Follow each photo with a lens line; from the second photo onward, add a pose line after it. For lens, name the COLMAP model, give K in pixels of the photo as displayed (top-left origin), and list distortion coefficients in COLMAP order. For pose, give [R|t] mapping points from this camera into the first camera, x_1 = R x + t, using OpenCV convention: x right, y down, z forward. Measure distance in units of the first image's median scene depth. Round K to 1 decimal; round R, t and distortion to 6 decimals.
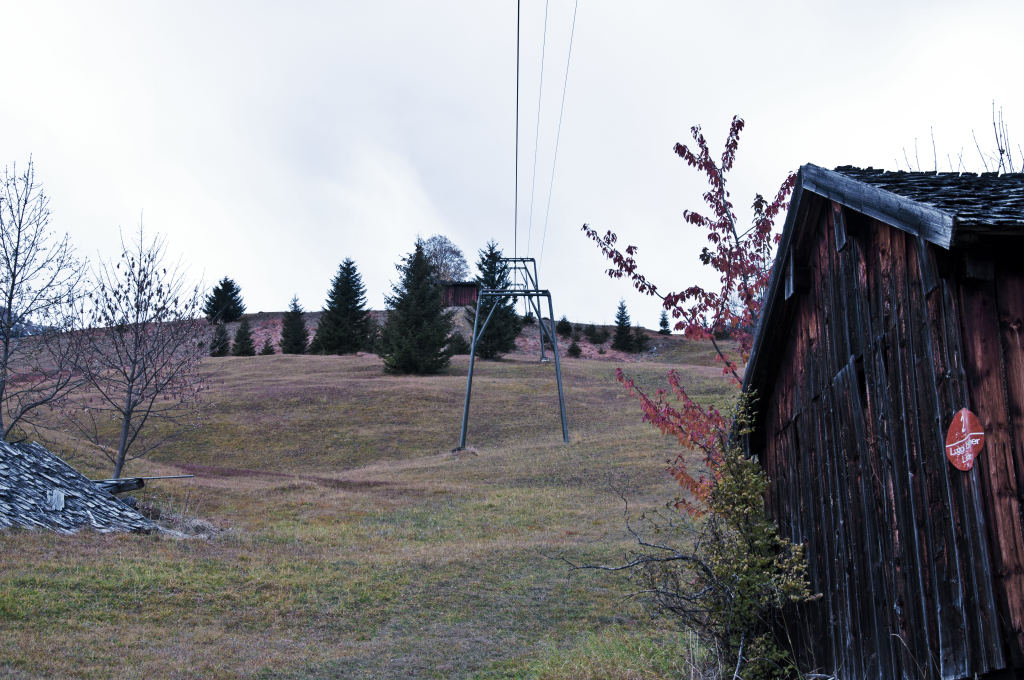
lens RADIAL K [[1505.6, 0, 512.1], [0, 1505.6, 340.2], [0, 0, 1]] dist [0.001525, 0.000000]
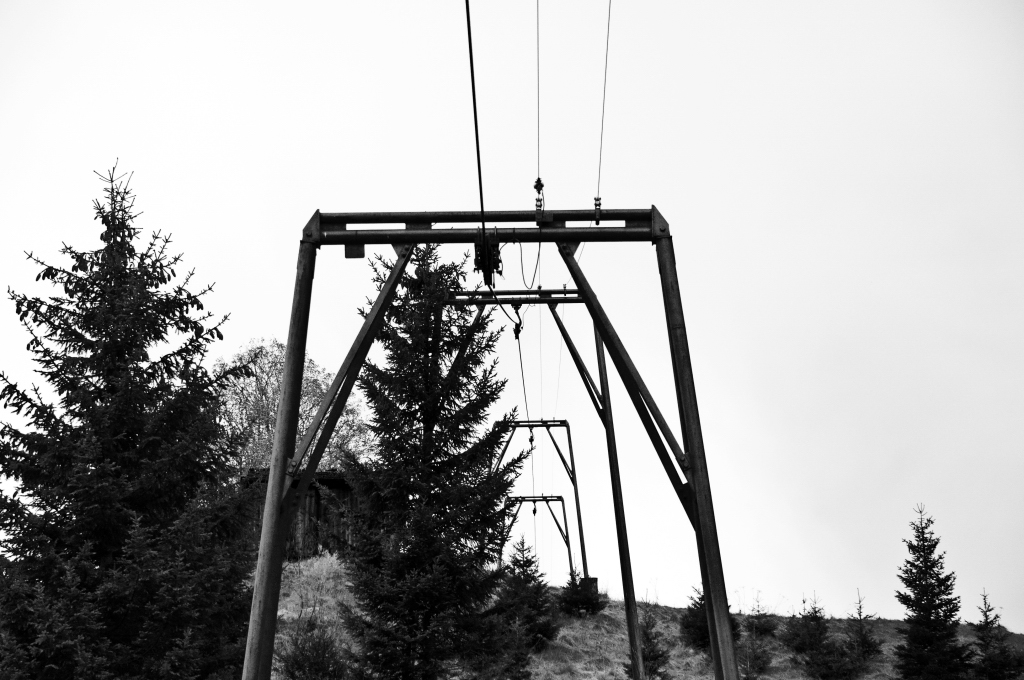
lens RADIAL K [[4610.1, 0, 511.2], [0, 4610.1, 339.4], [0, 0, 1]] dist [1.982167, 0.000000]
pose [[0.999813, -0.018870, -0.004112, 0.004016], [0.018446, 0.996109, -0.086174, 0.020427], [0.005722, 0.086082, 0.996272, 0.231240]]
